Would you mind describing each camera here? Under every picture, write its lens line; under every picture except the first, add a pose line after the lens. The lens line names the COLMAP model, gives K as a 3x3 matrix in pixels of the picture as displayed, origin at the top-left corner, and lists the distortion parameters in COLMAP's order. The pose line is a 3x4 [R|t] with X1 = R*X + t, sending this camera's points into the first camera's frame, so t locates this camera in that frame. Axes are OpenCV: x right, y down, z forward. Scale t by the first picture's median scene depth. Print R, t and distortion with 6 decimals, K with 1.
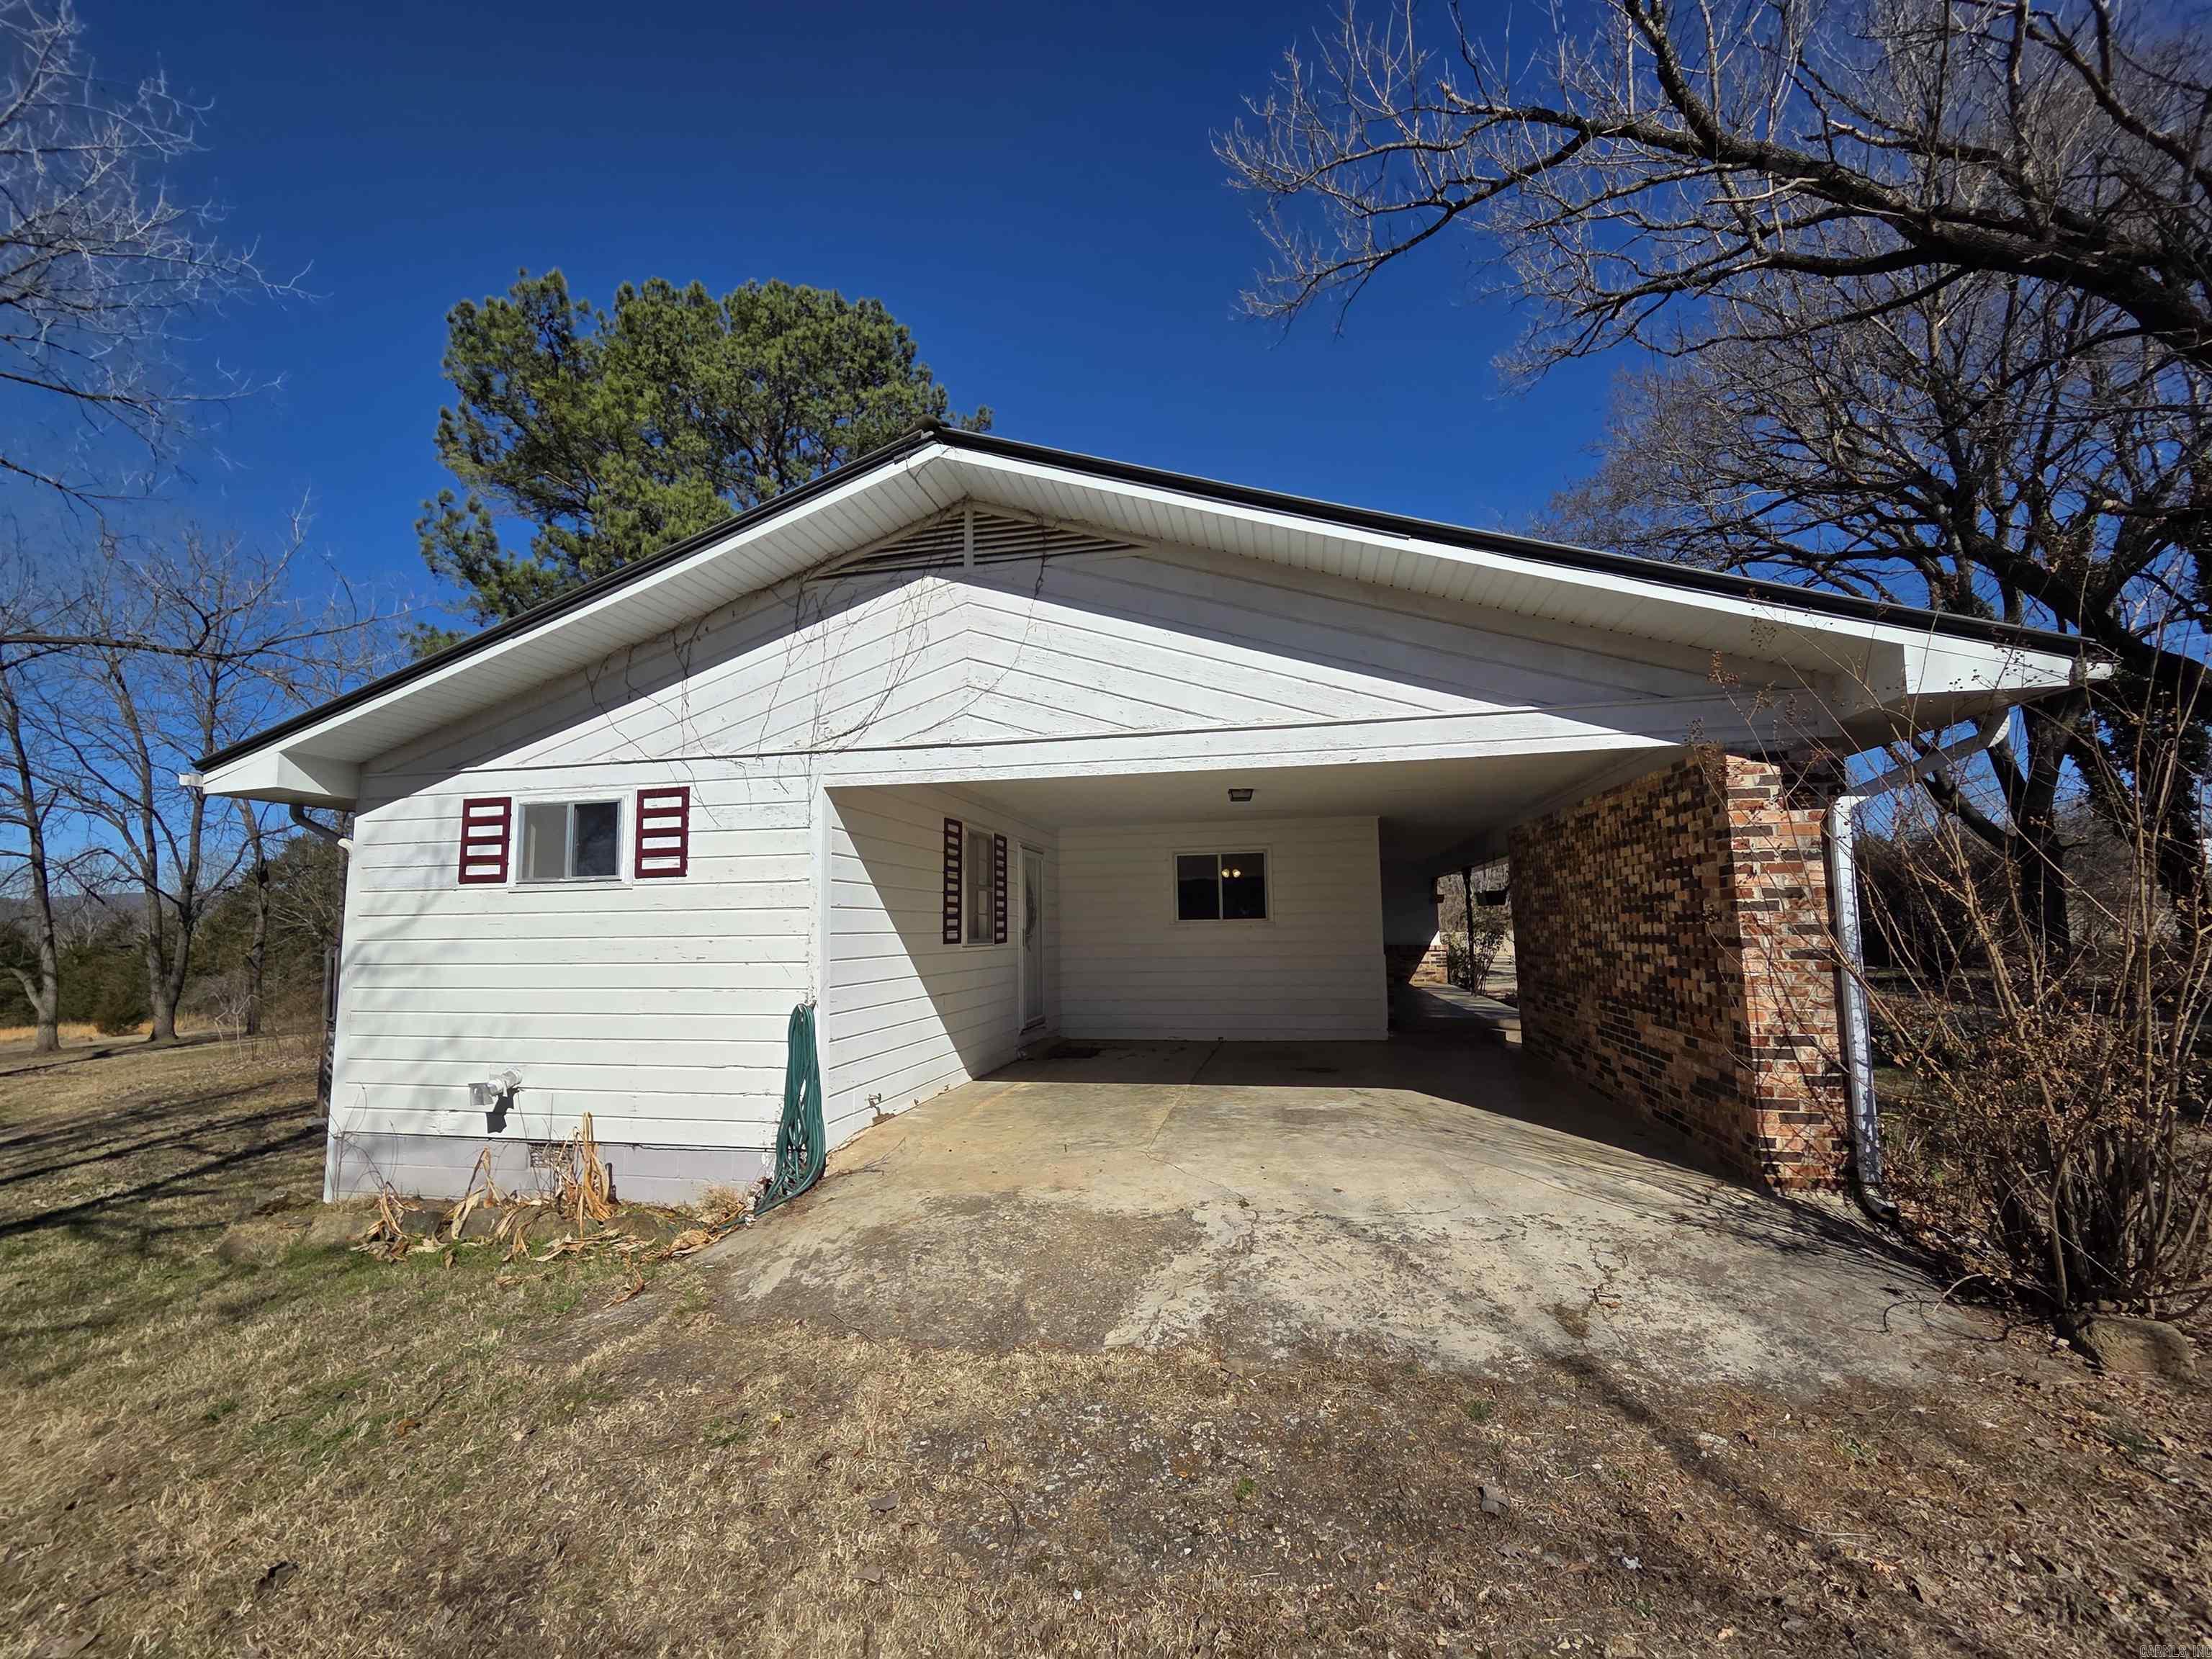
lens RADIAL K [[909.6, 0, 1106.9], [0, 909.6, 831.4], [0, 0, 1]] dist [0.007665, 0.001277]
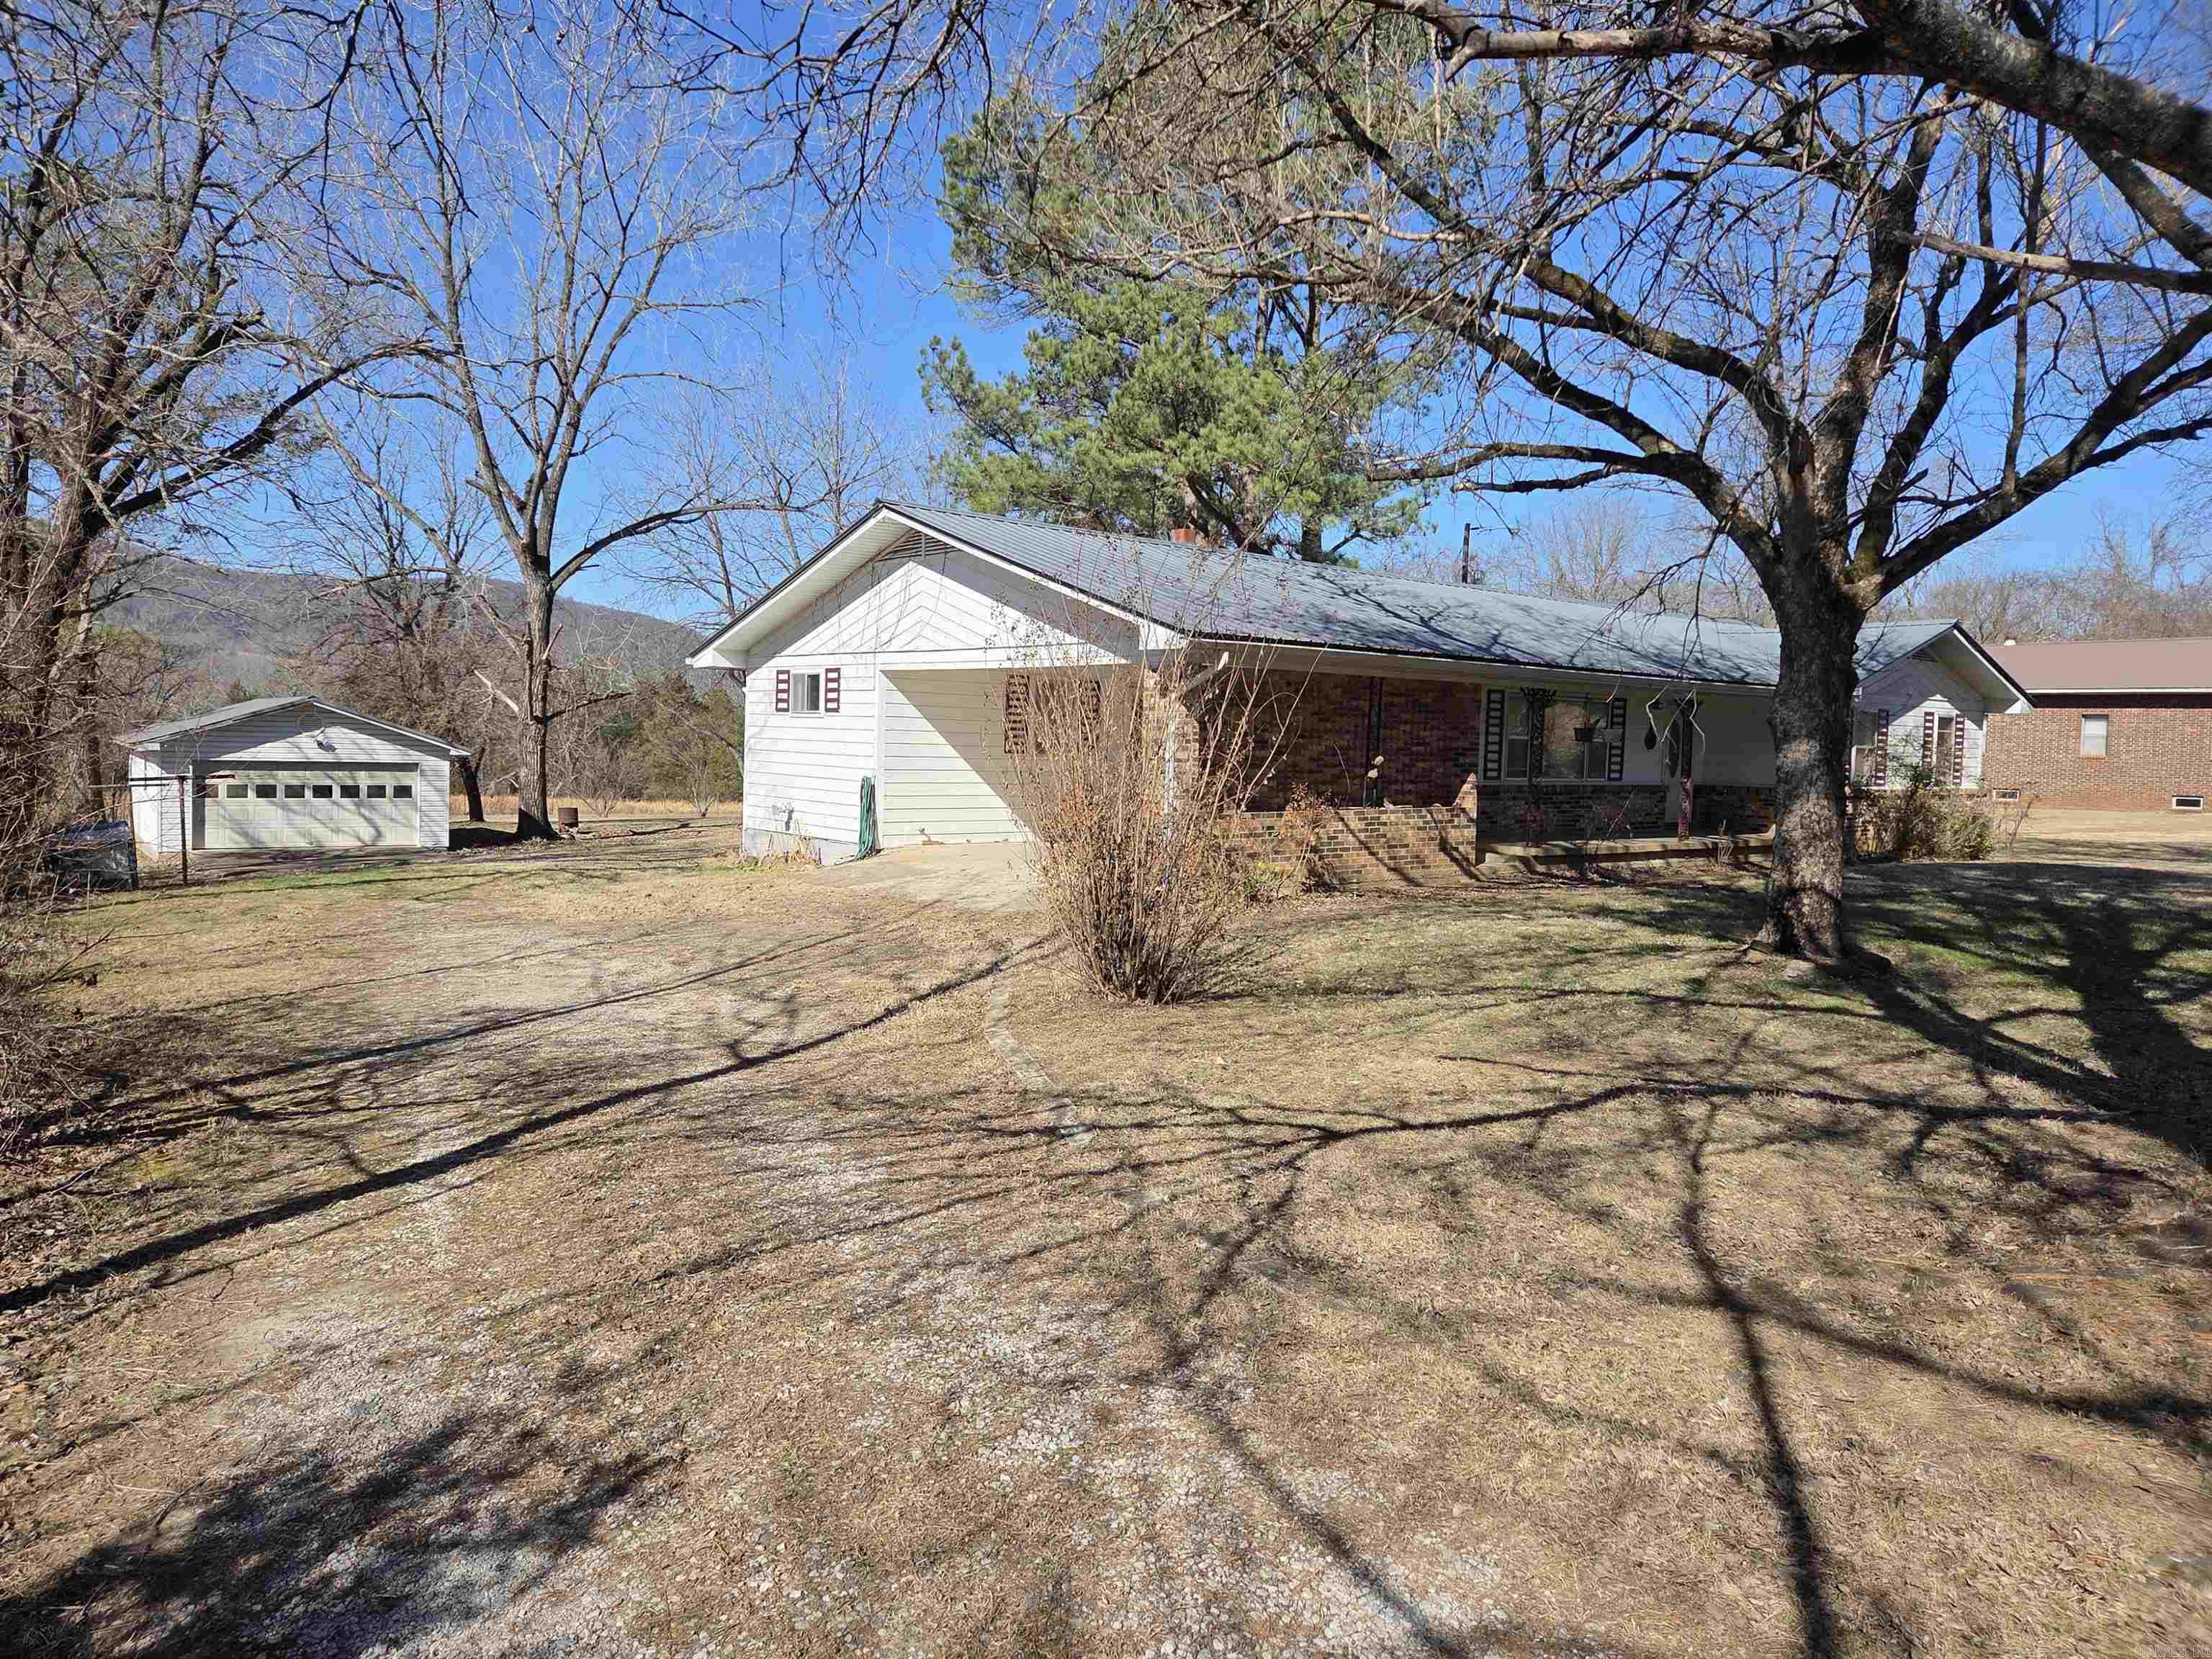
lens RADIAL K [[1489.0, 0, 1108.7], [0, 1489.0, 833.3], [0, 0, 1]] dist [0.009759, 0.001394]
pose [[0.790365, 0.077655, -0.607695, 1.997420], [0.023348, 0.987395, 0.156541, -0.185139], [0.612191, -0.137913, 0.778590, -1.223209]]
